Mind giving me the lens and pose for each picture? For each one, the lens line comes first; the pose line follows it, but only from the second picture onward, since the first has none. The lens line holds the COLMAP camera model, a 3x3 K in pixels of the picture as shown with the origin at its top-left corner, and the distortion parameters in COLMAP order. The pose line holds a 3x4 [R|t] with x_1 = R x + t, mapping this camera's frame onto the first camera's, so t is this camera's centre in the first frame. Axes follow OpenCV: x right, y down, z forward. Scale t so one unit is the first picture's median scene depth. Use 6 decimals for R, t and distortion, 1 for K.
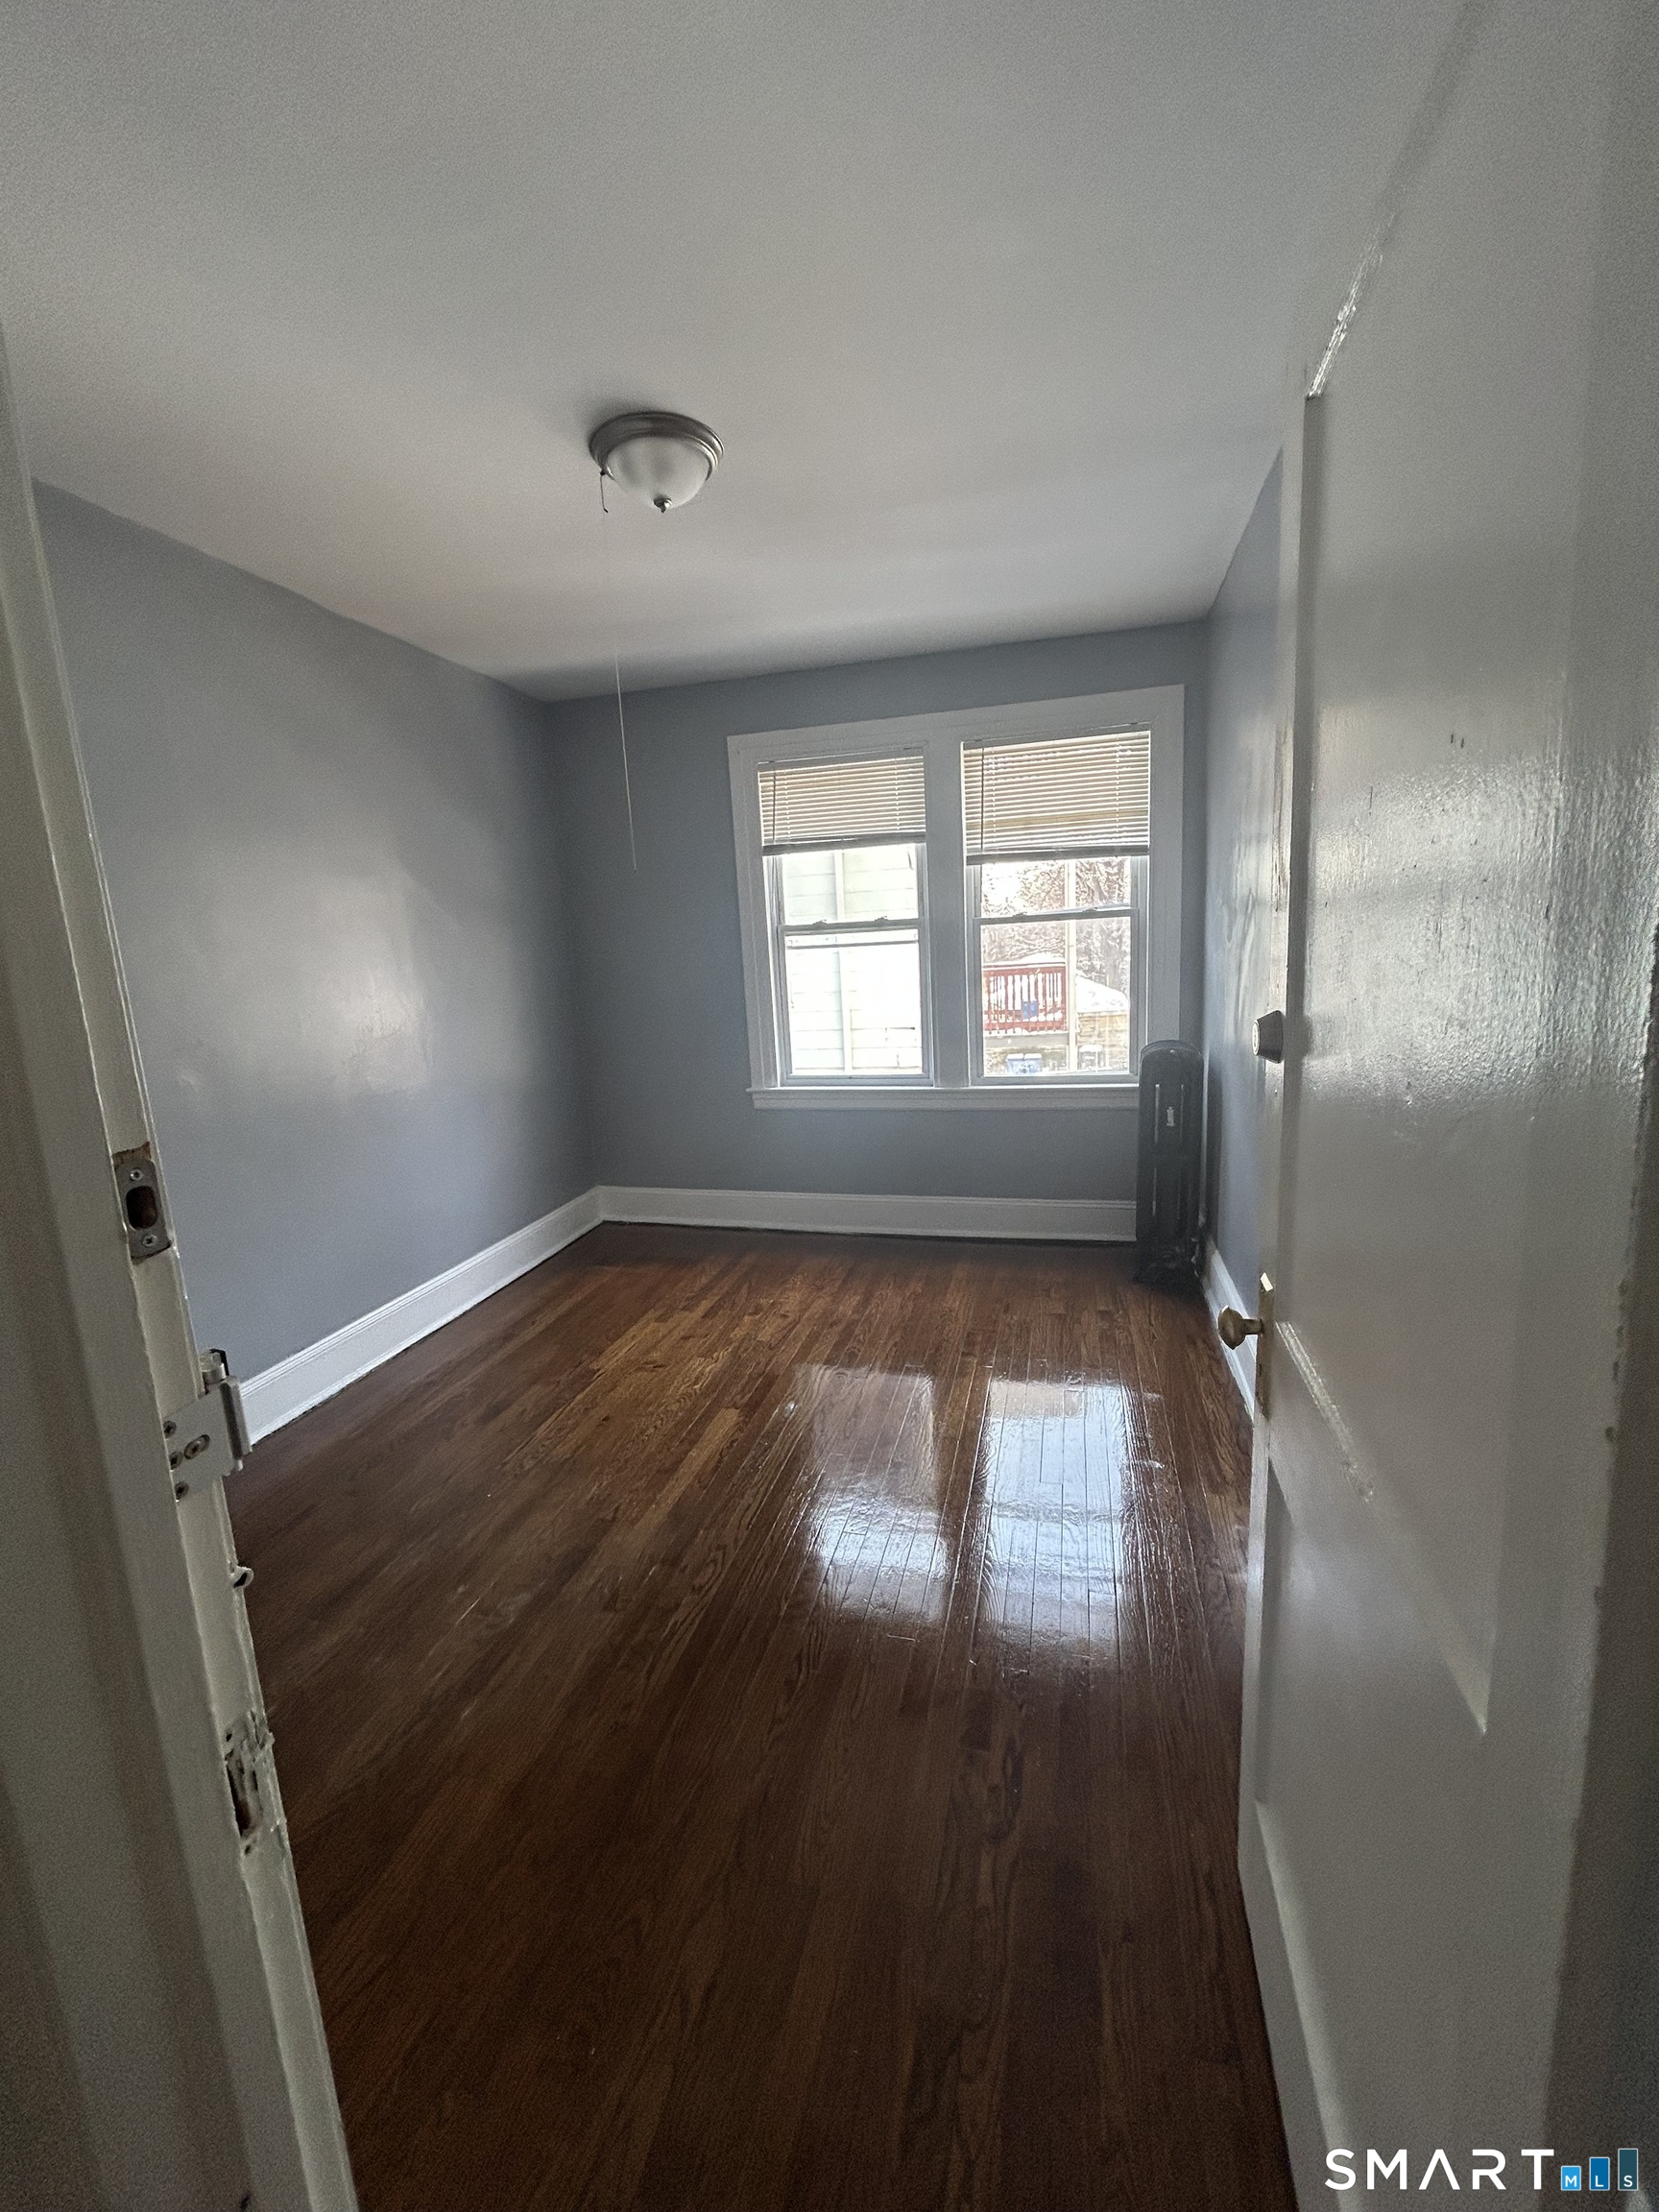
lens RADIAL K [[891.0, 0, 830.9], [0, 891.0, 1106.4], [0, 0, 1]] dist [-0.000941, 0.000378]
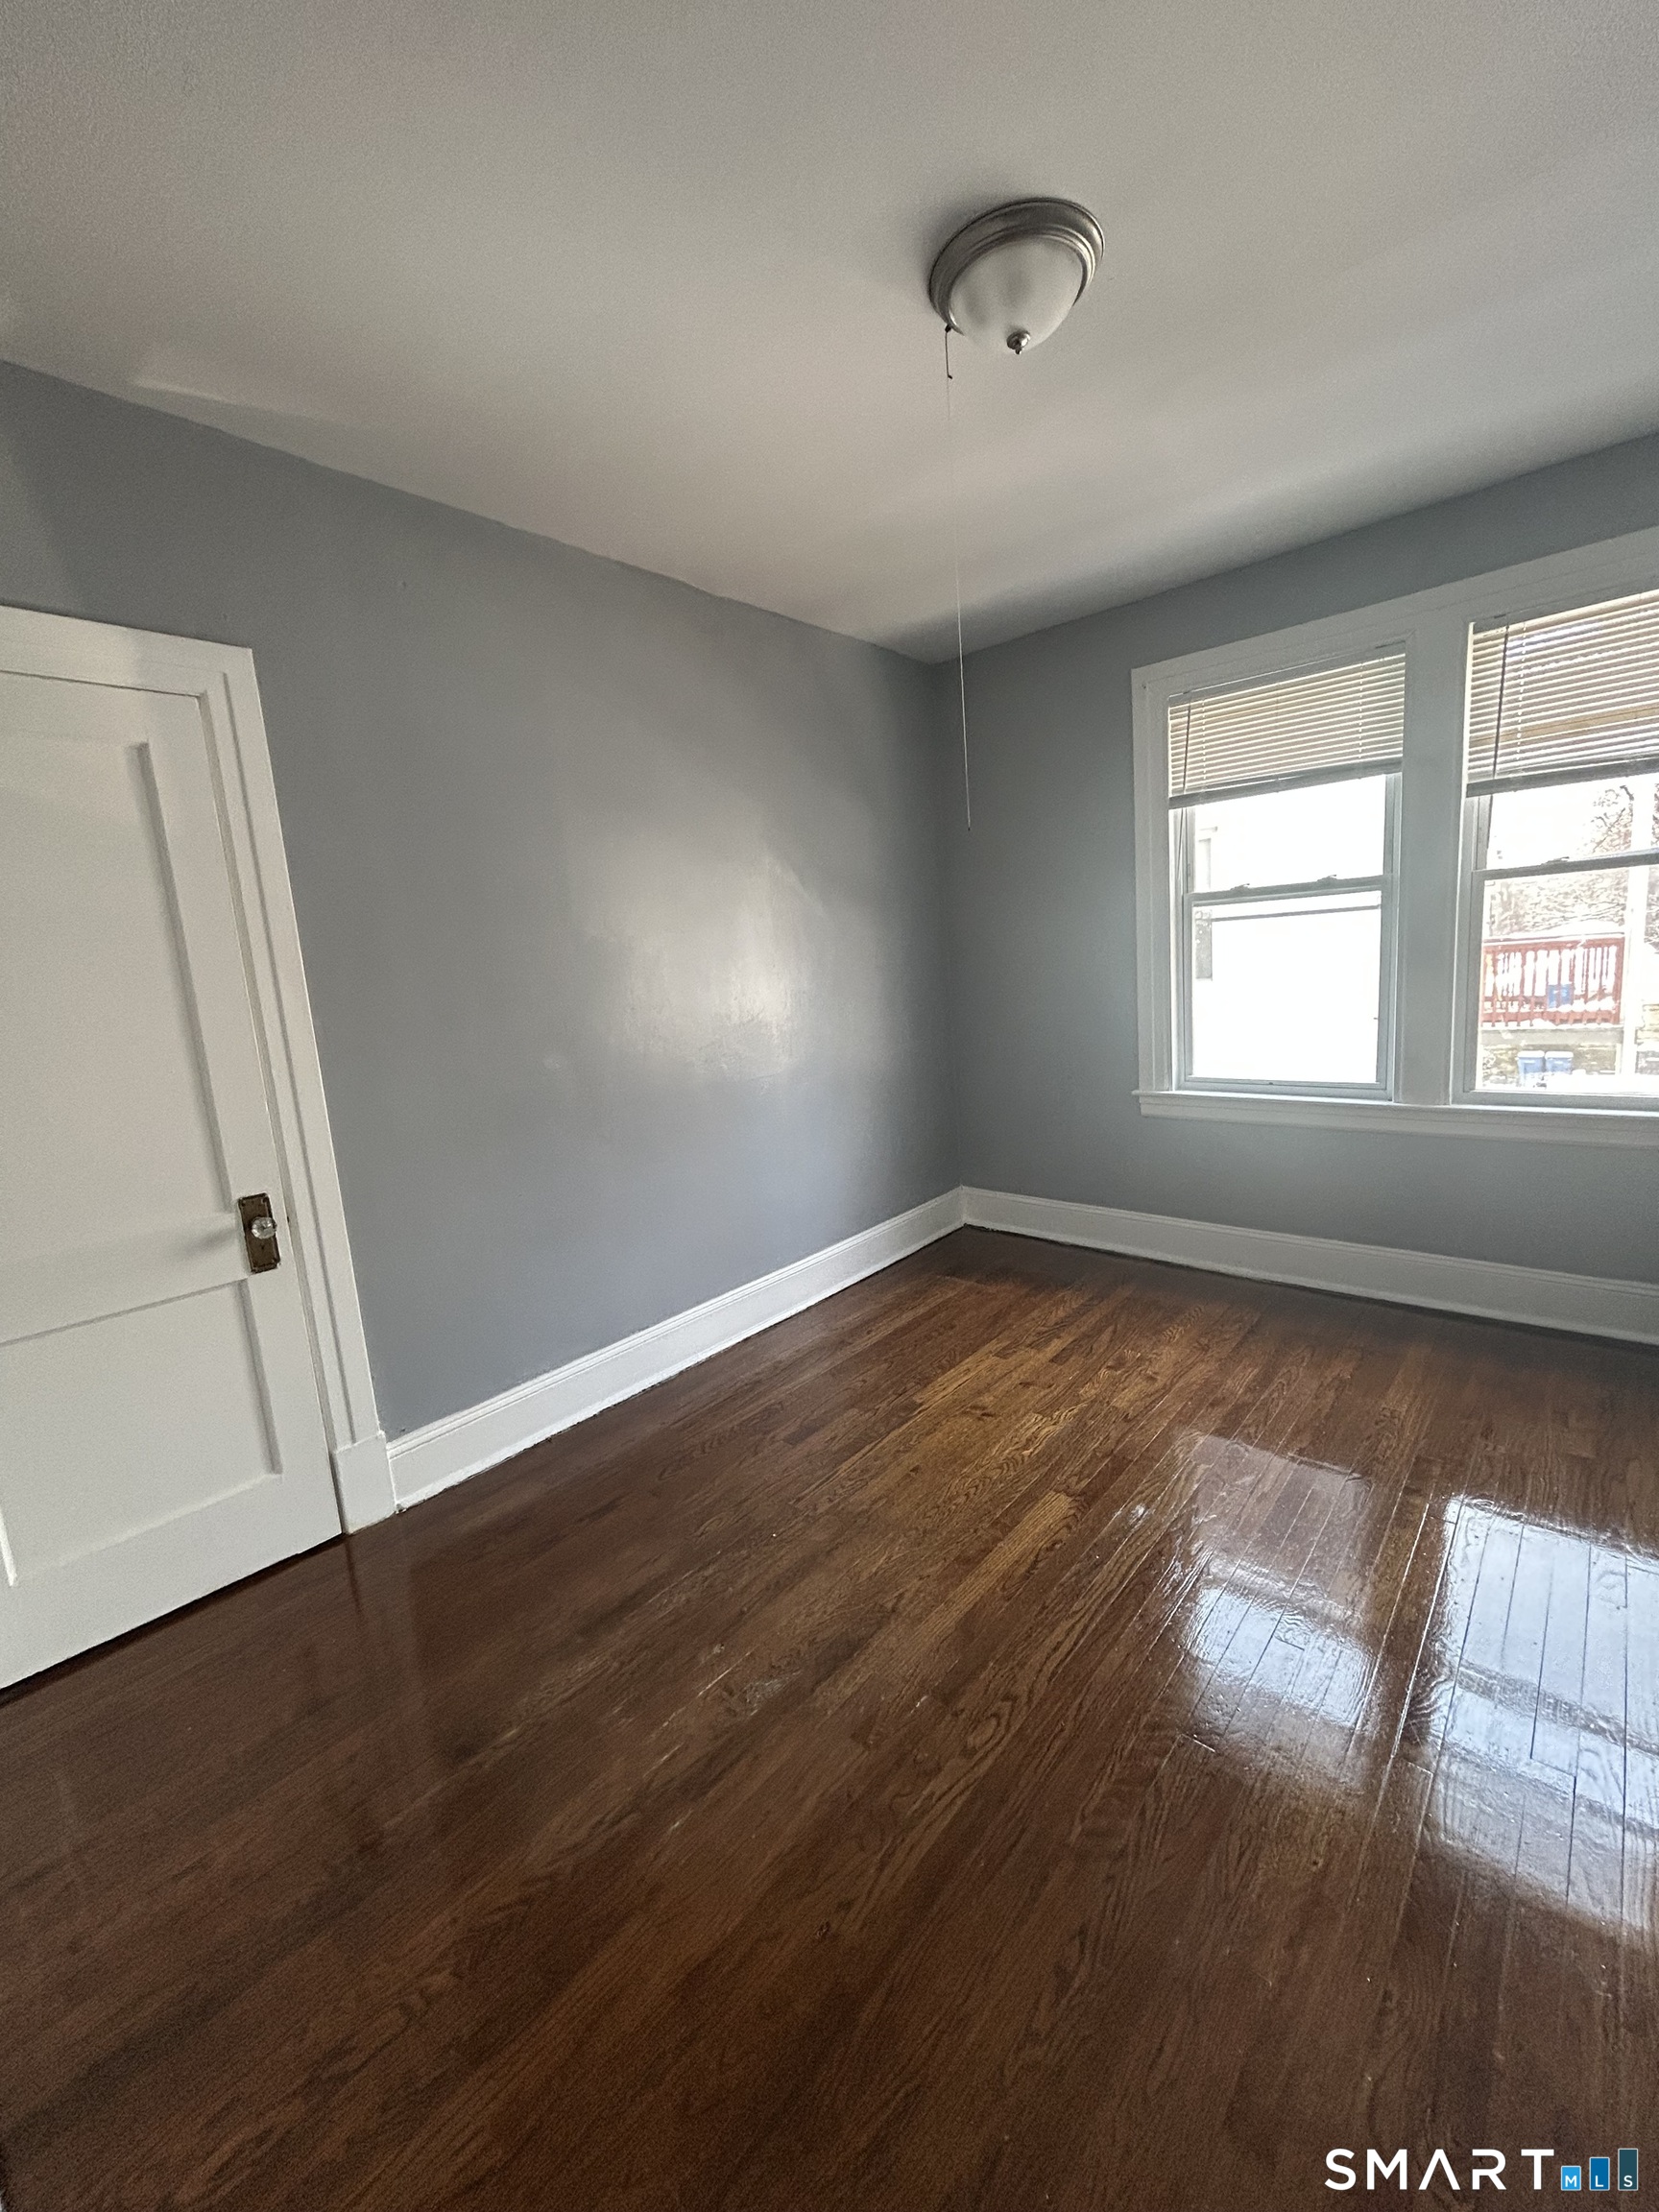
lens RADIAL K [[891.0, 0, 832.2], [0, 891.0, 1107.9], [0, 0, 1]] dist [-0.000941, 0.000378]
pose [[0.895625, 0.060294, -0.440705, 0.026544], [-0.051349, 0.998161, 0.032205, -0.018663], [0.441837, -0.006214, 0.897074, 0.134461]]
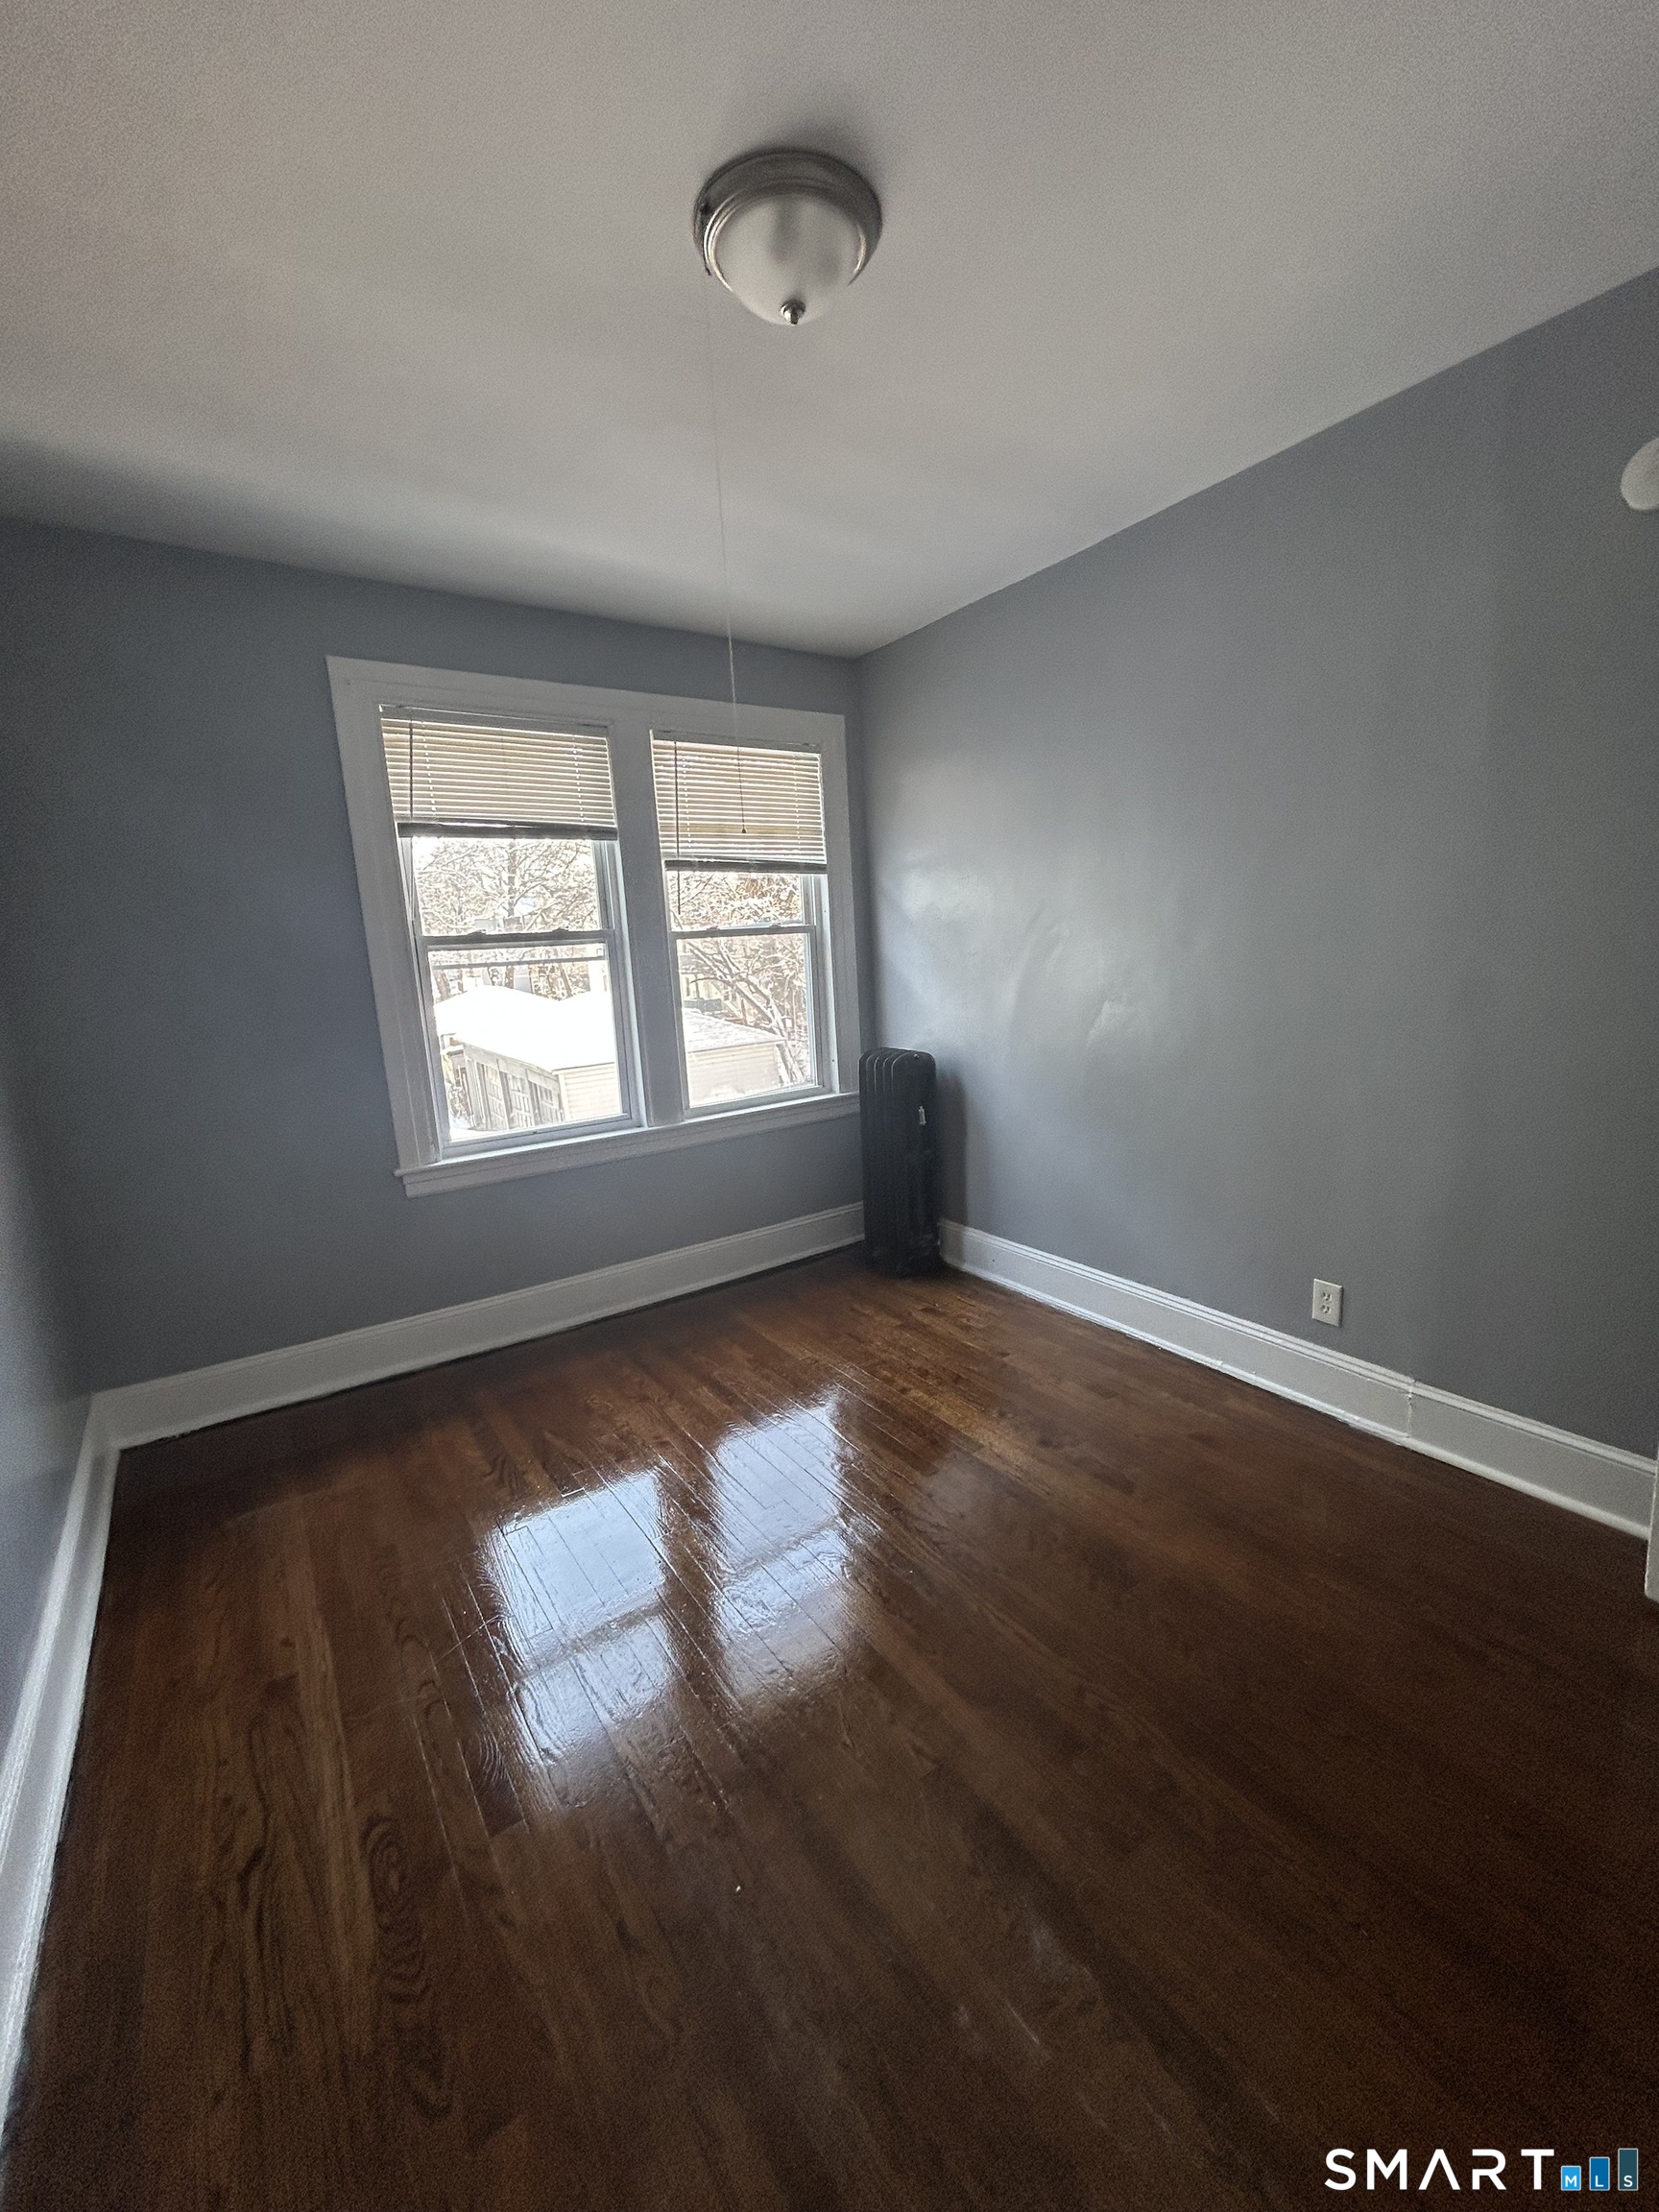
lens RADIAL K [[891.0, 0, 828.7], [0, 891.0, 1106.3], [0, 0, 1]] dist [-0.000941, 0.000378]
pose [[0.651767, -0.123712, 0.748262, -0.443147], [0.158004, 0.987107, 0.025573, -0.039146], [-0.741778, 0.101561, 0.662911, 0.330086]]
